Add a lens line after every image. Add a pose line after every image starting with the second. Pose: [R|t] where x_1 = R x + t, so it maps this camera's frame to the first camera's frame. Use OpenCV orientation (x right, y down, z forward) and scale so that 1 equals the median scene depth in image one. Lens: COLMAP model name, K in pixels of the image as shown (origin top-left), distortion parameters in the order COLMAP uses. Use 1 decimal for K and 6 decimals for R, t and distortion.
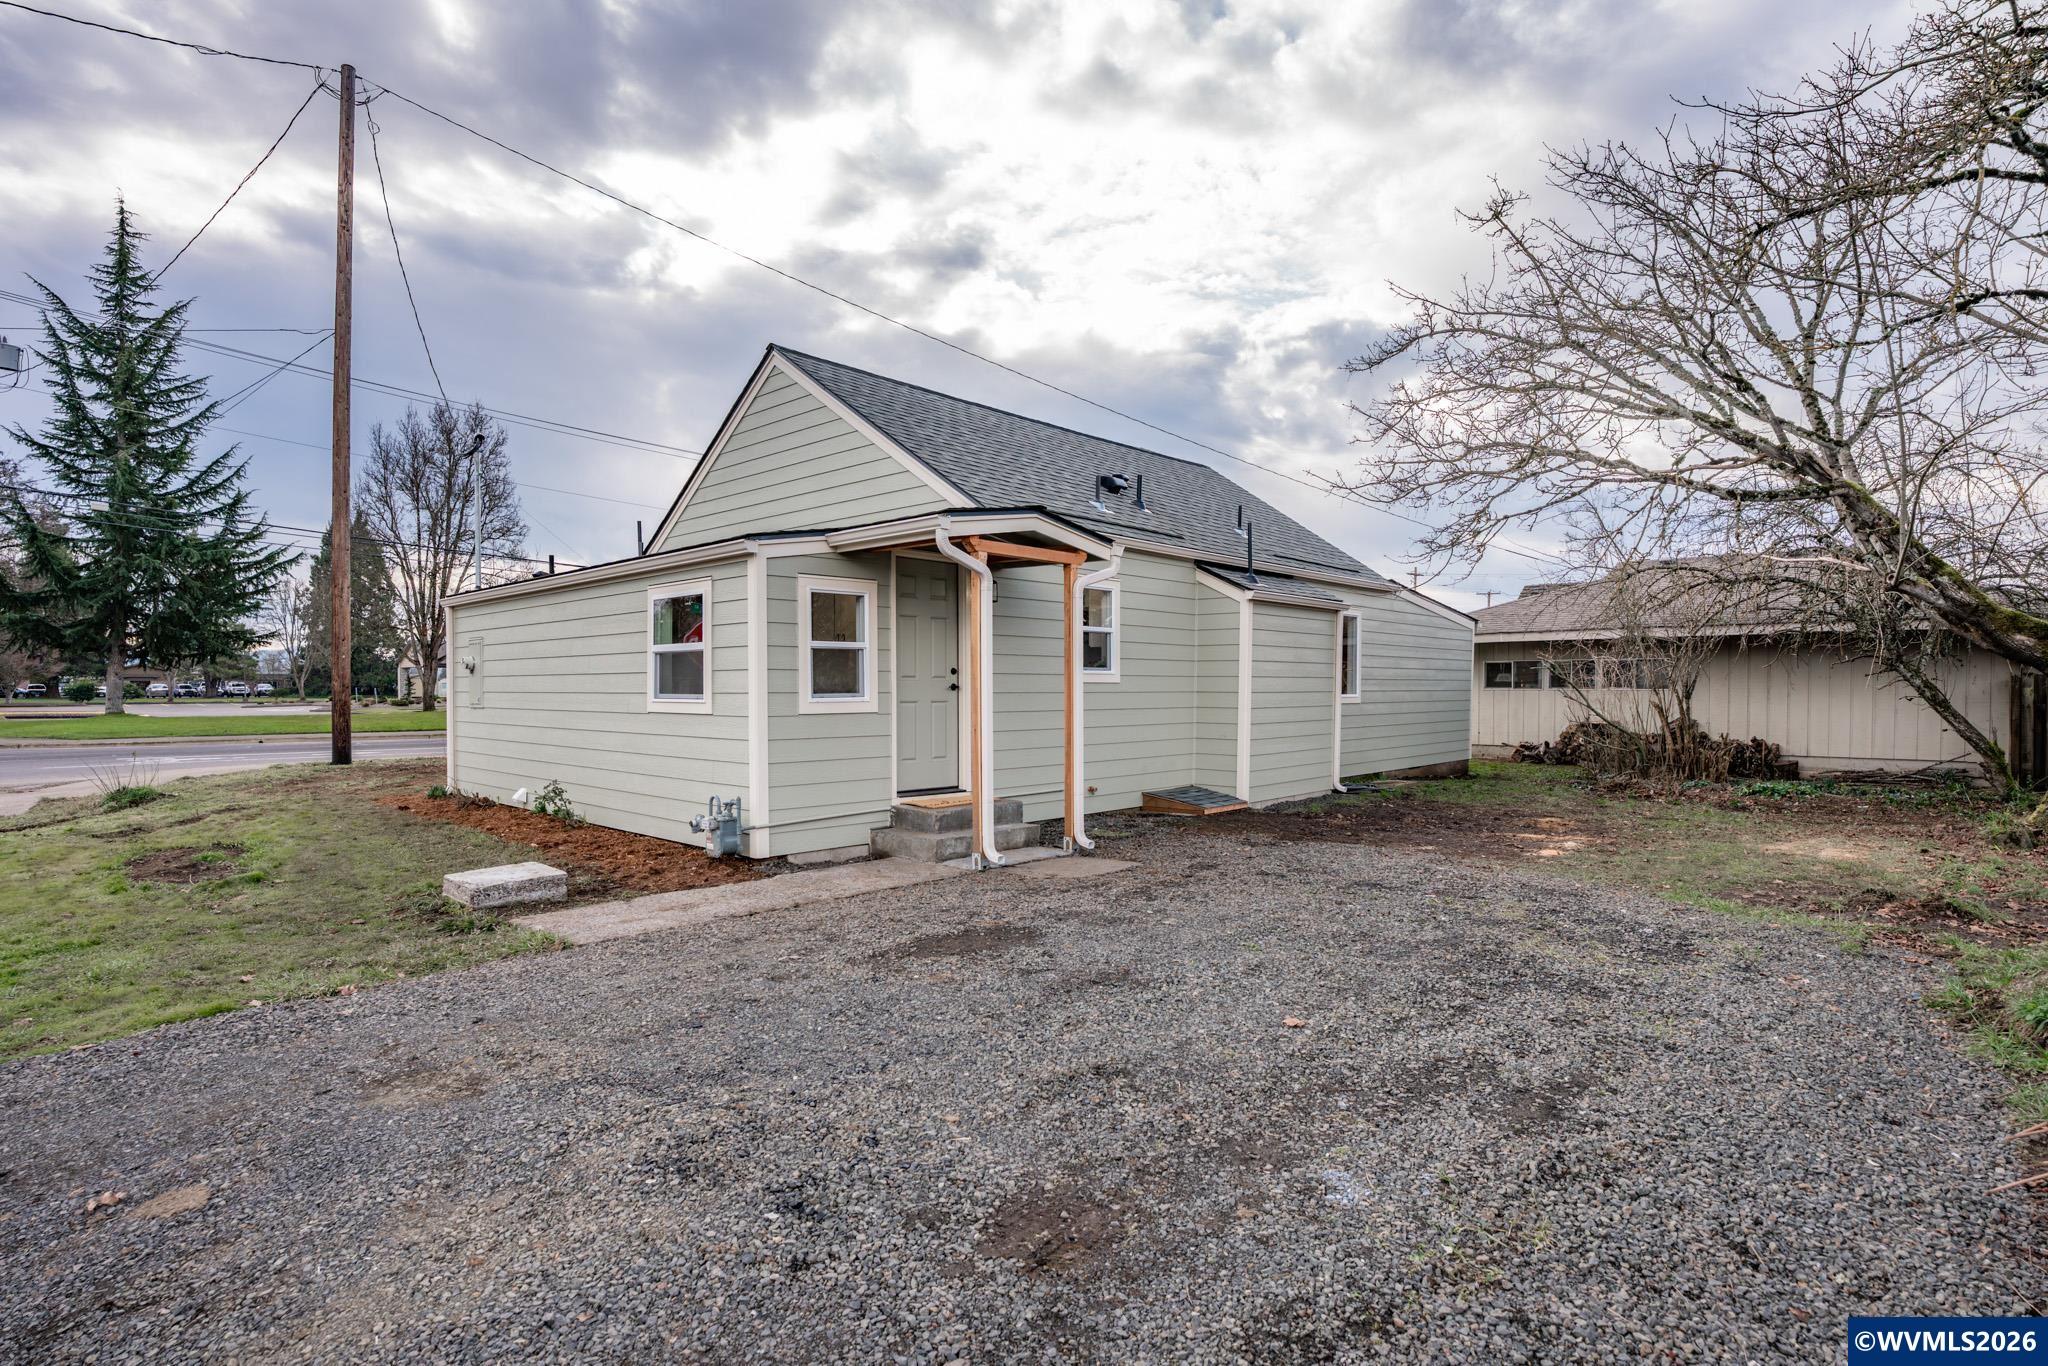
lens RADIAL K [[1009.2, 0, 1024.0], [0, 1009.2, 683.0], [0, 0, 1]] dist [-0.061911, 0.018326]
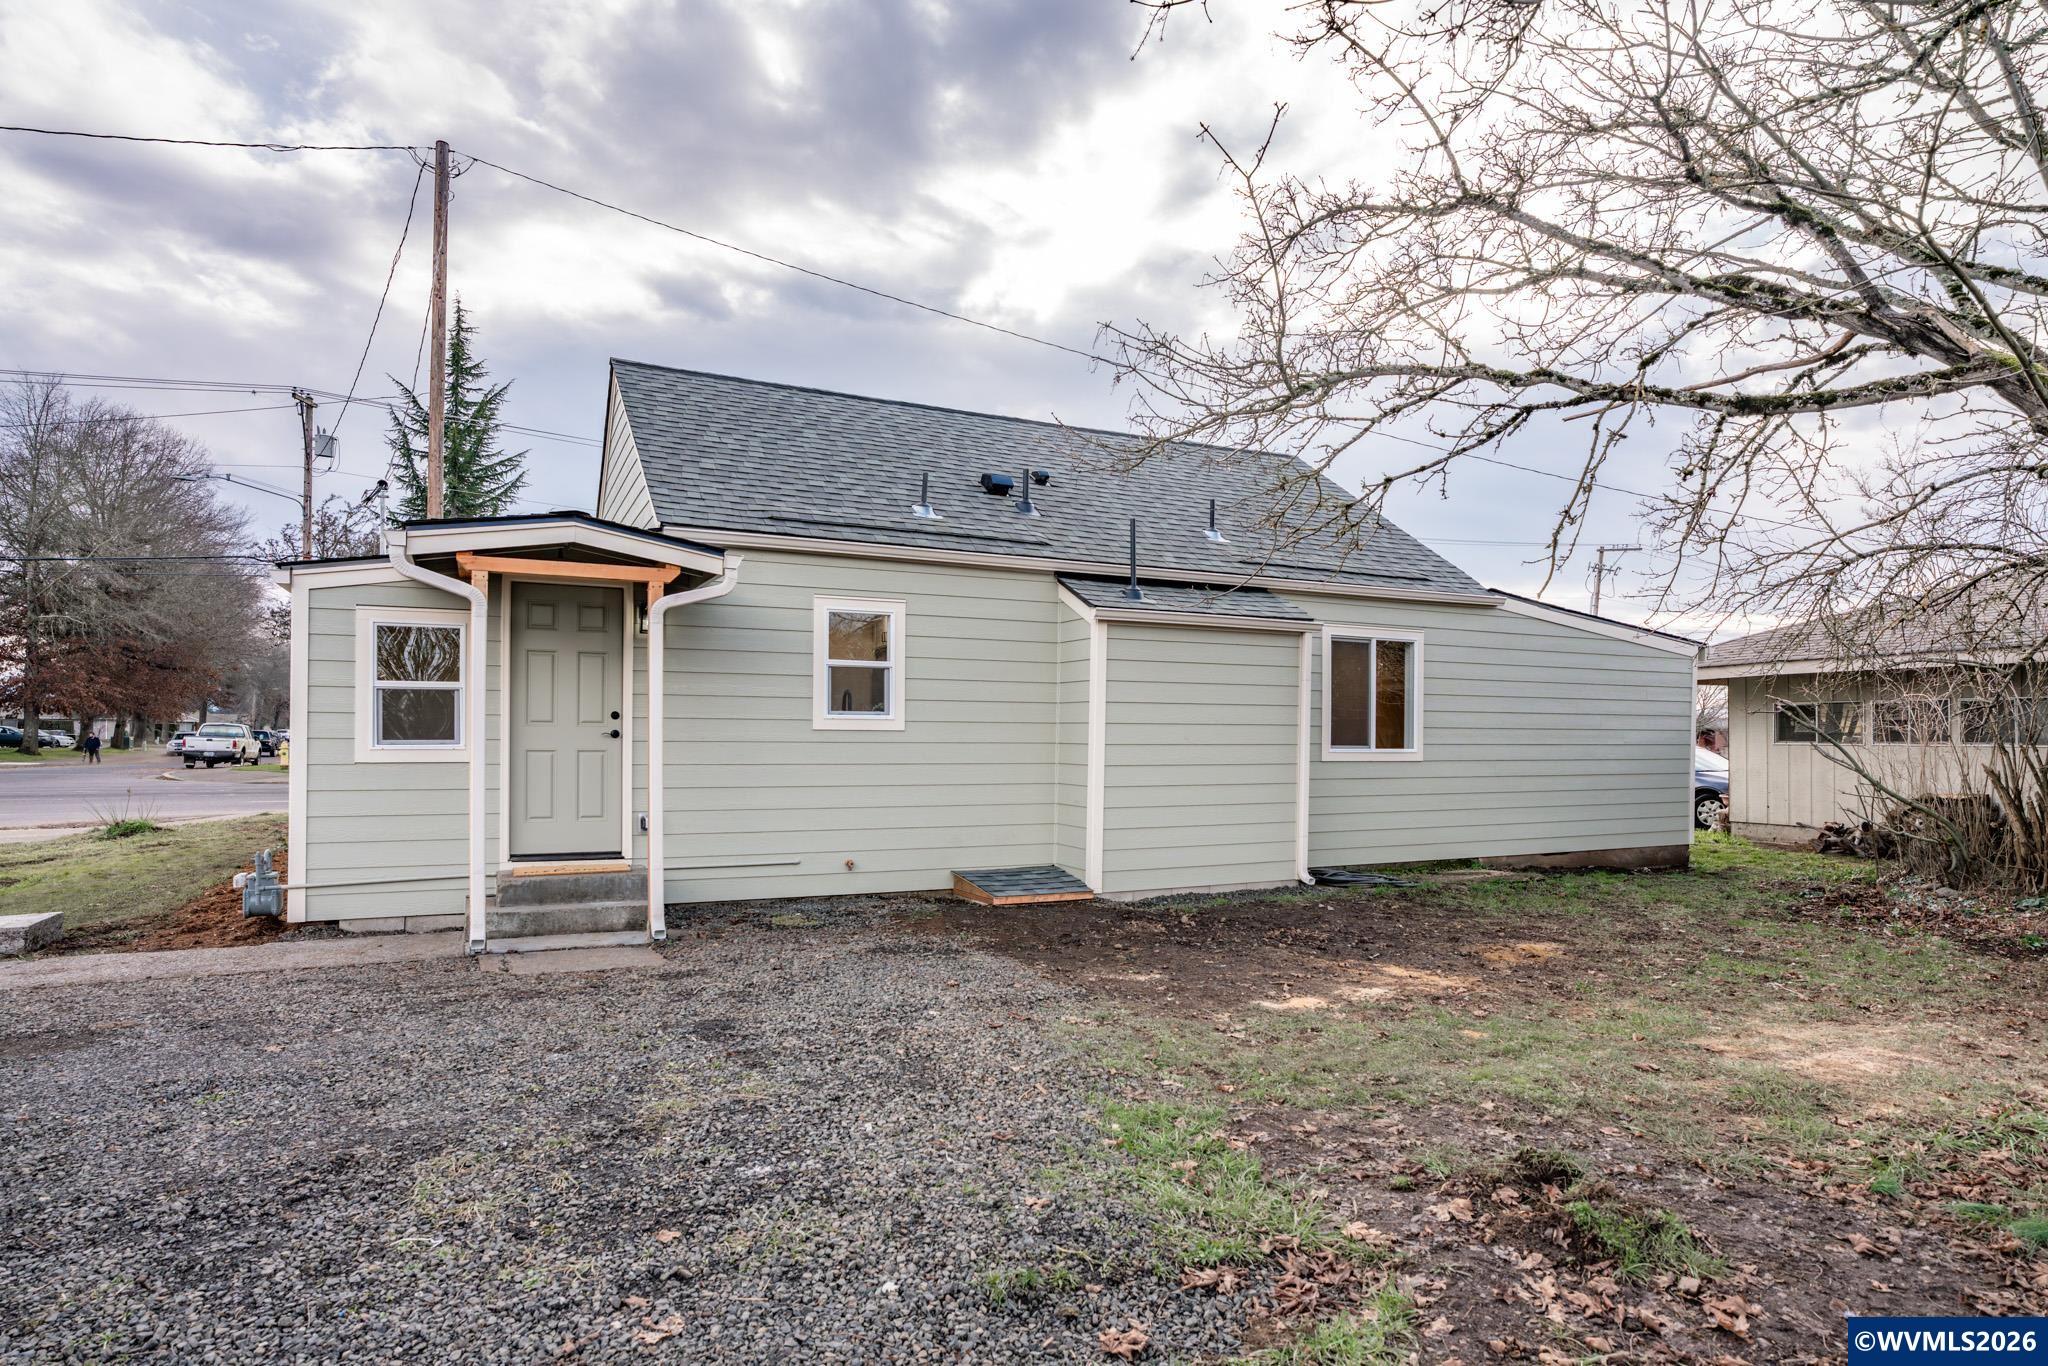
lens RADIAL K [[1170.0, 0, 1023.3], [0, 1170.0, 731.4], [0, 0, 1]] dist [0.003652, 0.000049]
pose [[0.936717, -0.005845, -0.350038, 0.453574], [0.000790, 0.999893, -0.014583, 0.012333], [0.350086, 0.013384, 0.936622, 0.152580]]
